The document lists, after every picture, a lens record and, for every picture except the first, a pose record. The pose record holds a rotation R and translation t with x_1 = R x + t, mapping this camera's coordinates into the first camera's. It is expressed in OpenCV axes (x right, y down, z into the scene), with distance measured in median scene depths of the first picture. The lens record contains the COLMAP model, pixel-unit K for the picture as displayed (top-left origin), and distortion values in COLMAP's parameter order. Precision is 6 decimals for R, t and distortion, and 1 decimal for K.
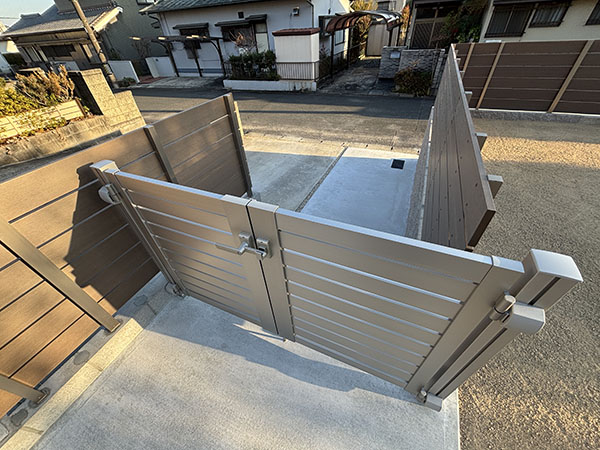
lens RADIAL K [[240.4, 0, 299.9], [0, 240.4, 224.6], [0, 0, 1]] dist [-0.002074, 0.000823]
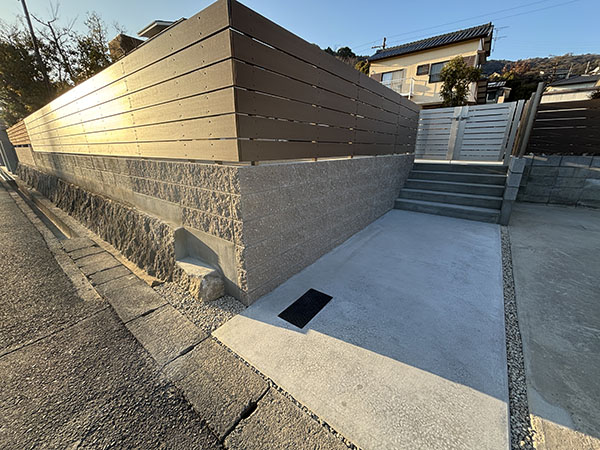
lens RADIAL K [[240.4, 0, 299.9], [0, 240.4, 225.0], [0, 0, 1]] dist [-0.002074, 0.000823]
pose [[-0.971348, -0.010819, 0.237414, 0.506562], [0.194385, 0.538579, 0.819846, -0.962726], [-0.136737, 0.842505, -0.521045, 1.665221]]
